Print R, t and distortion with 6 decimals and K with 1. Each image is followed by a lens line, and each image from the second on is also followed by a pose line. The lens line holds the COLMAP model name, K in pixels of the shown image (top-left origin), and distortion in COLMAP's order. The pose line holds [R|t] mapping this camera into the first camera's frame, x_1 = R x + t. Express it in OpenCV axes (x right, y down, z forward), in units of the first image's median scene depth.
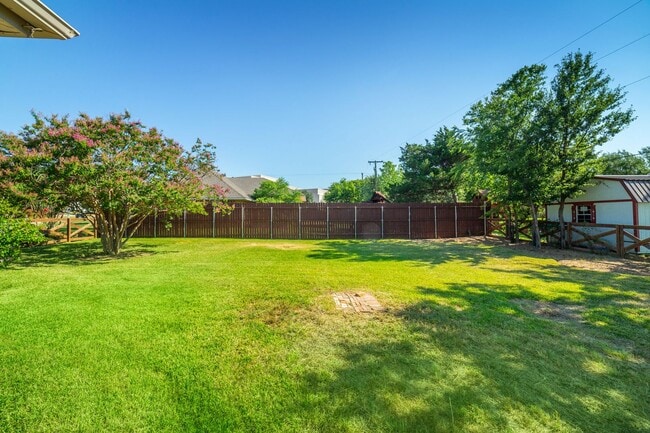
lens RADIAL K [[256.4, 0, 325.0], [0, 256.4, 216.5], [0, 0, 1]] dist [0.000810, 0.007421]
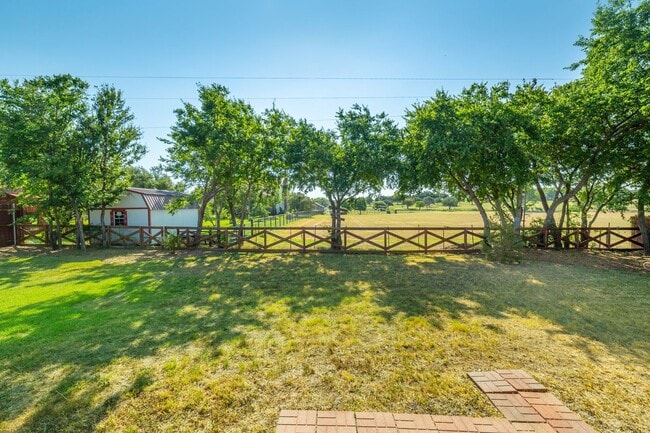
lens RADIAL K [[262.3, 0, 321.4], [0, 262.3, 202.9], [0, 0, 1]] dist [-0.001201, -0.000053]
pose [[0.110781, 0.012191, 0.993770, -0.159008], [0.011552, 0.999841, -0.013554, -0.055782], [-0.993778, 0.012982, 0.110622, -0.120553]]
